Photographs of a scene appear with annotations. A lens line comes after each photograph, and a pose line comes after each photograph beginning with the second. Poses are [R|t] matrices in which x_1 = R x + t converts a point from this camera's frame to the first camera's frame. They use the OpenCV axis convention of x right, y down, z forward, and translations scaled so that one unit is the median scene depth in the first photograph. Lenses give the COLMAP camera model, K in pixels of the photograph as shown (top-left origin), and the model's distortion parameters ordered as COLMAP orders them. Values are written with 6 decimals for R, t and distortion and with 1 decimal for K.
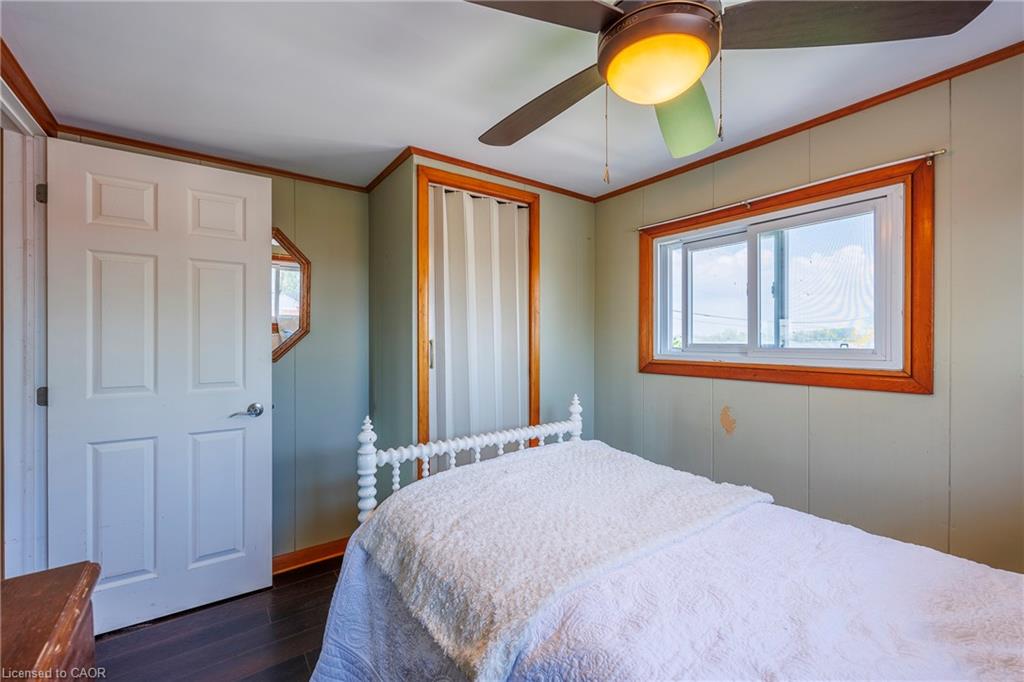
lens RADIAL K [[415.3, 0, 509.4], [0, 415.3, 342.9], [0, 0, 1]] dist [0.000104, 0.000489]
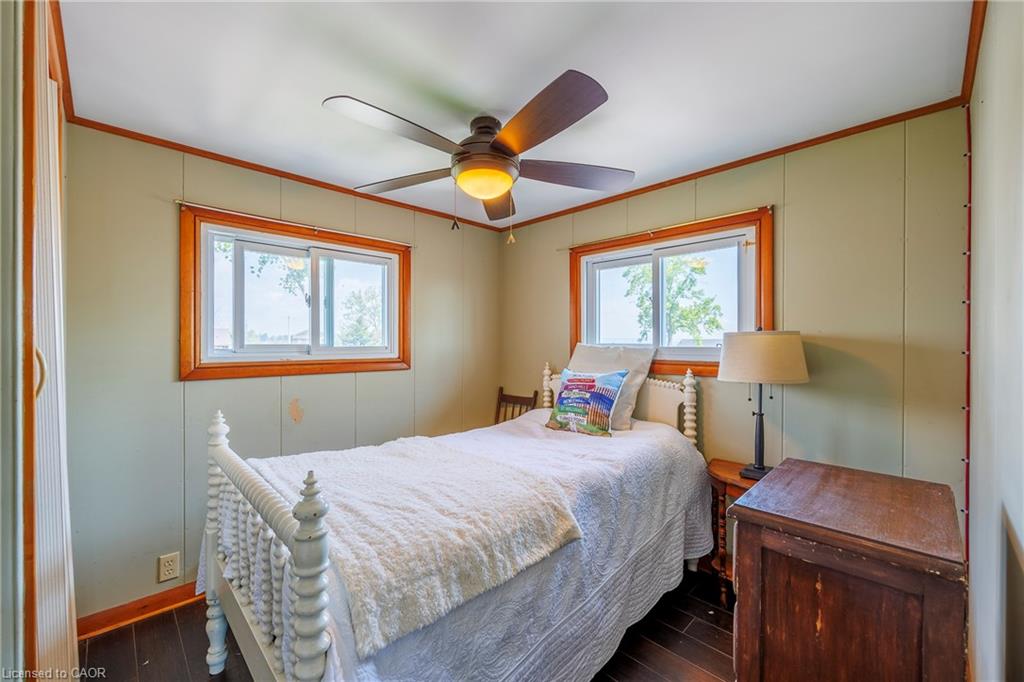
lens RADIAL K [[415.3, 0, 509.5], [0, 415.3, 341.0], [0, 0, 1]] dist [0.000104, 0.000489]
pose [[-0.145897, 0.002573, 0.989297, -0.727404], [0.007937, 0.999967, -0.001431, -0.000204], [-0.989268, 0.007644, -0.145912, 0.618904]]
